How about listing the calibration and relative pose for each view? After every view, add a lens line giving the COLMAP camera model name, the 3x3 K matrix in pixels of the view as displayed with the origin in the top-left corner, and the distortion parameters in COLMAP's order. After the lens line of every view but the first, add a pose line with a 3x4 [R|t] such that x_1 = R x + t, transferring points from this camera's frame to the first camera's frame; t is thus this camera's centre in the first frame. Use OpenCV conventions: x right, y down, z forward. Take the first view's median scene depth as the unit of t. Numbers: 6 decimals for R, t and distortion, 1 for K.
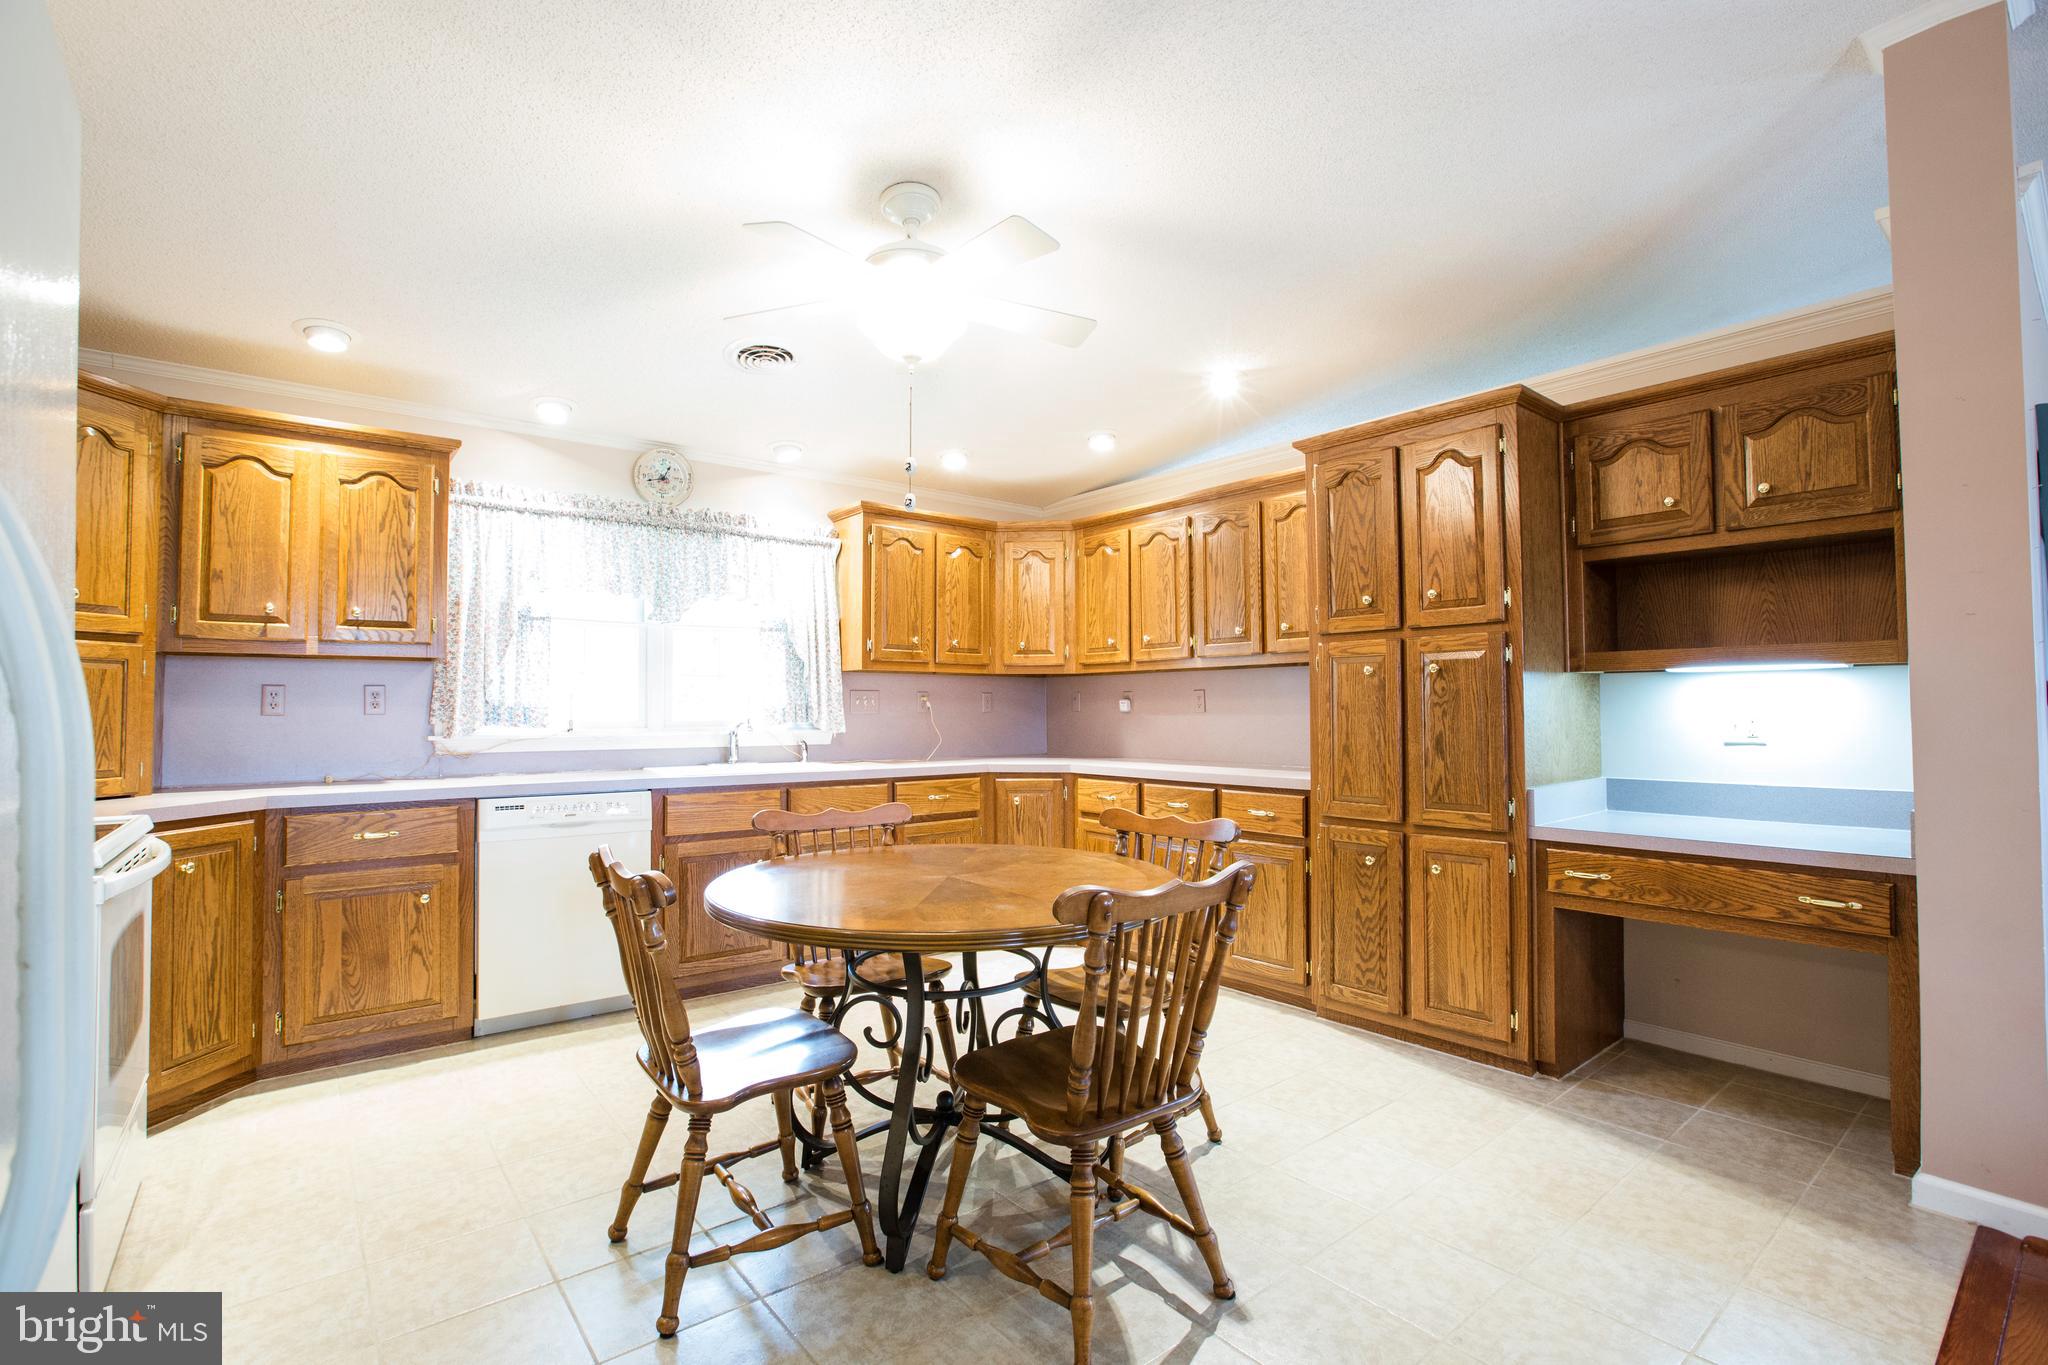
lens RADIAL K [[937.9, 0, 1022.9], [0, 937.9, 689.2], [0, 0, 1]] dist [-0.044372, 0.036499]
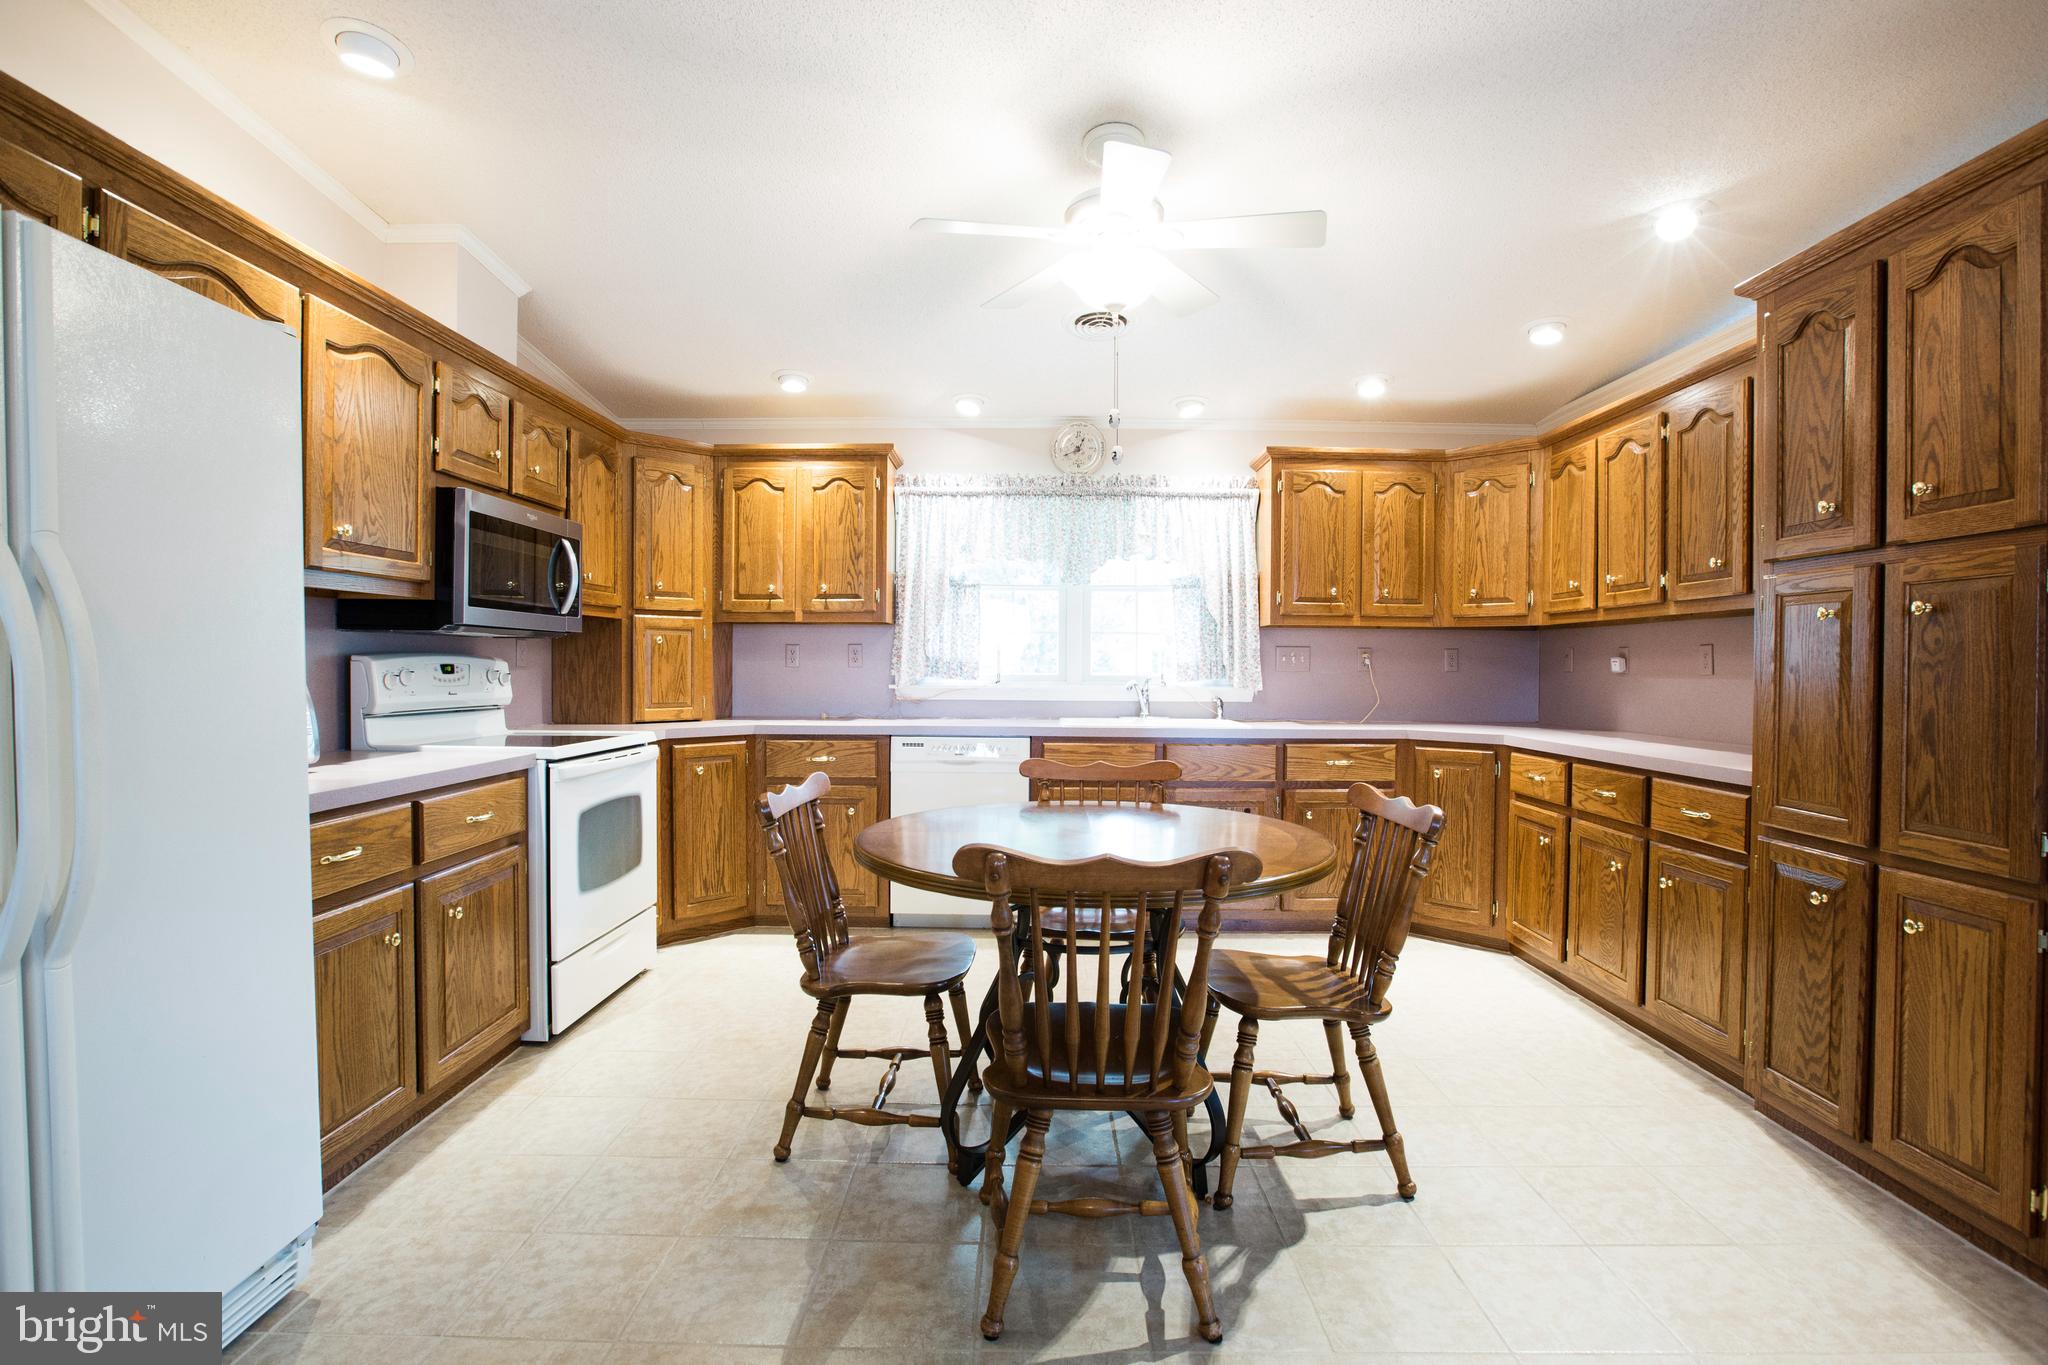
lens RADIAL K [[941.9, 0, 1012.5], [0, 941.9, 685.7], [0, 0, 1]] dist [-0.053797, 0.020851]
pose [[0.782047, 0.021687, -0.622842, 0.272804], [0.004695, 0.999161, 0.040684, 0.001380], [0.623202, -0.034741, 0.781289, 0.110454]]
